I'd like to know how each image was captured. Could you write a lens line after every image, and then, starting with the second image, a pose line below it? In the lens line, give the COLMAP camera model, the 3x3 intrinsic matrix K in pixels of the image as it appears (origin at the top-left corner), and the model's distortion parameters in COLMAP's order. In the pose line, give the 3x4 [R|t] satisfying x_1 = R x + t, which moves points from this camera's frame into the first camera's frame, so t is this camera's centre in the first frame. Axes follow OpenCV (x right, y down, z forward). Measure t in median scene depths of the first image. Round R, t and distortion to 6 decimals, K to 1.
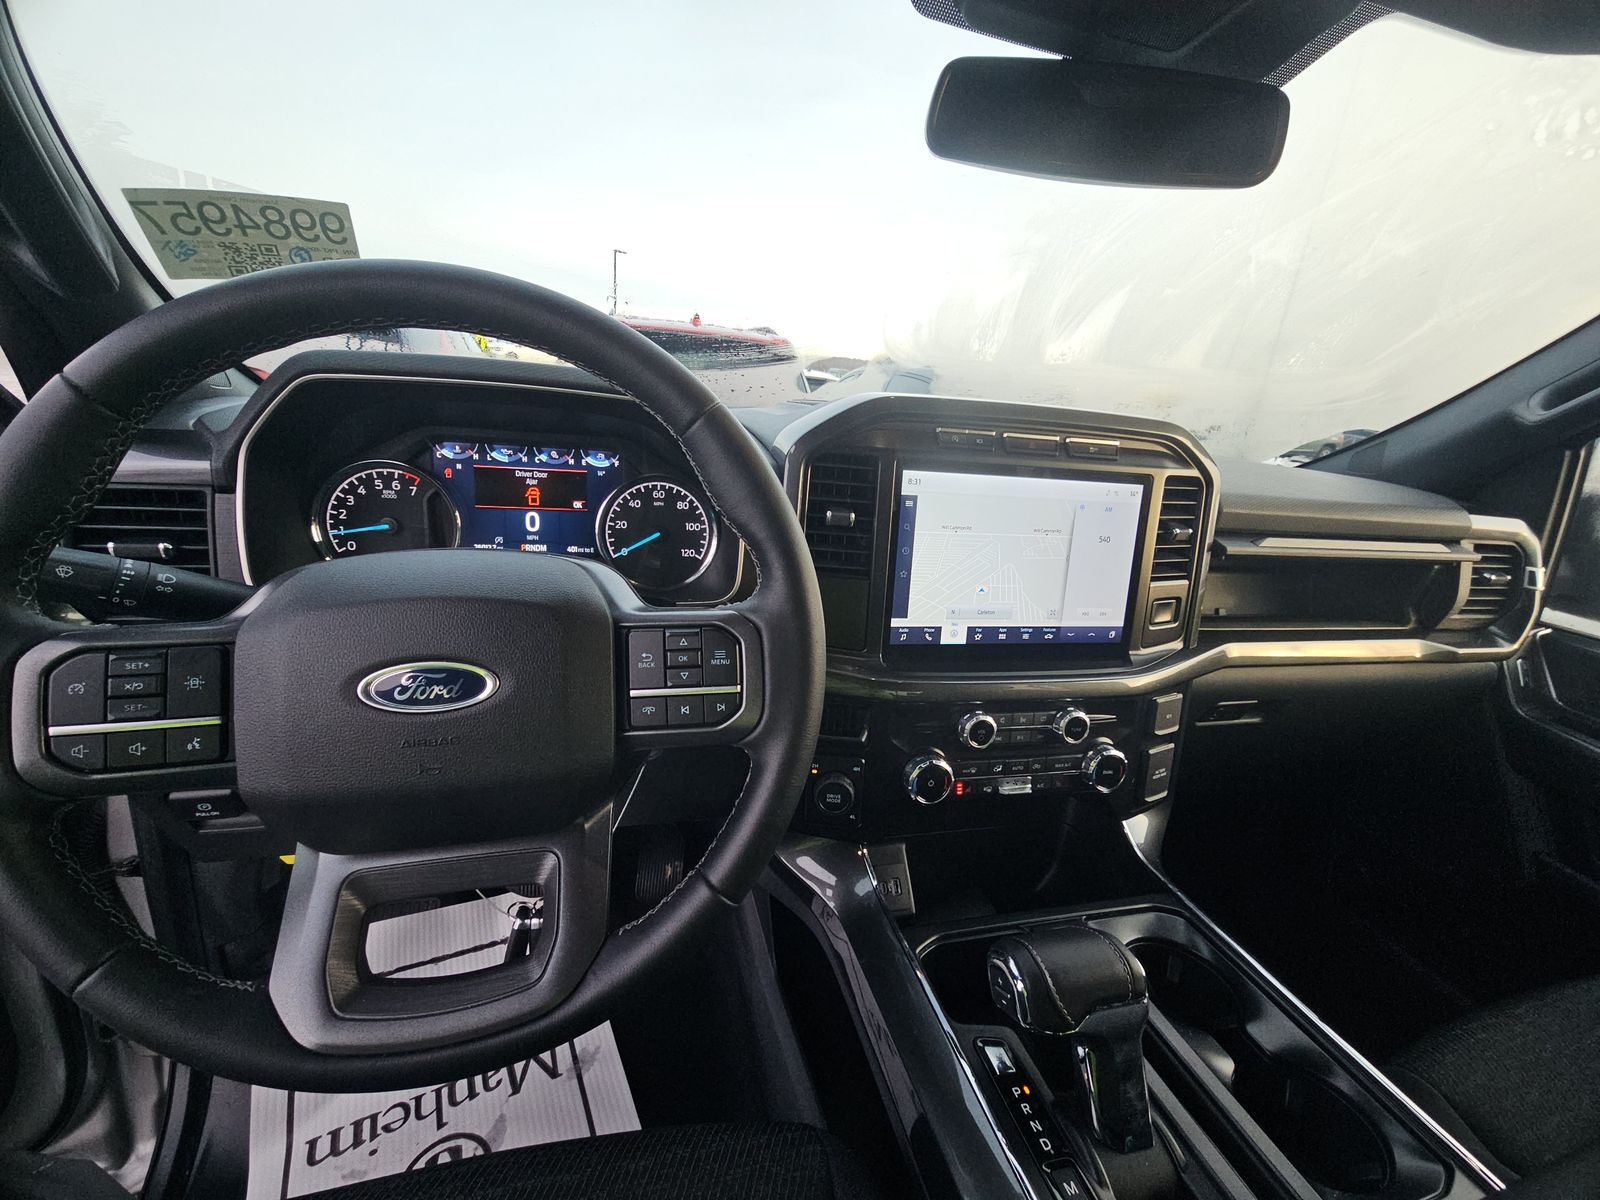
lens RADIAL K [[647.6, 0, 800.0], [0, 647.6, 600.0], [0, 0, 1]] dist [-0.001075, 0.000094]
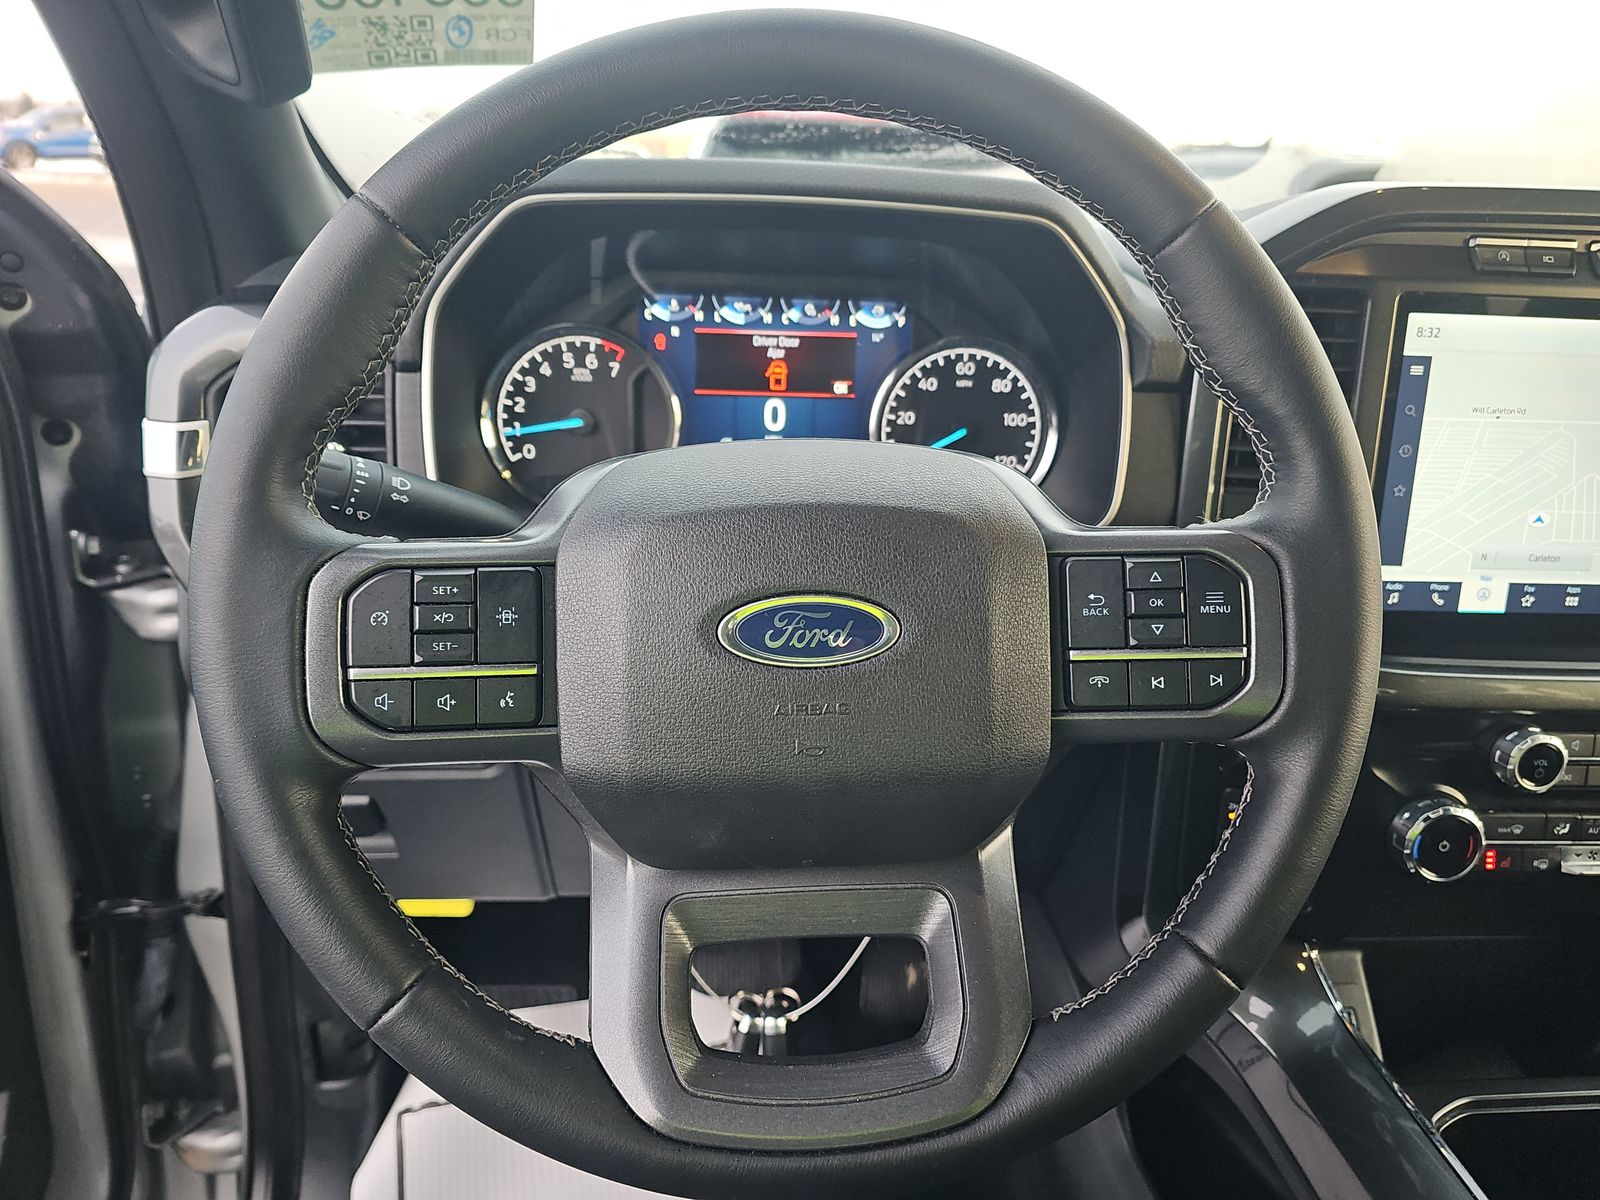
lens RADIAL K [[1070.8, 0, 804.6], [0, 1070.8, 583.6], [0, 0, 1]] dist [0.043410, -0.060320]
pose [[0.983428, 0.013285, -0.180810, -0.193654], [-0.010542, 0.999814, 0.016123, 0.033951], [0.180991, -0.013949, 0.983386, -0.066542]]
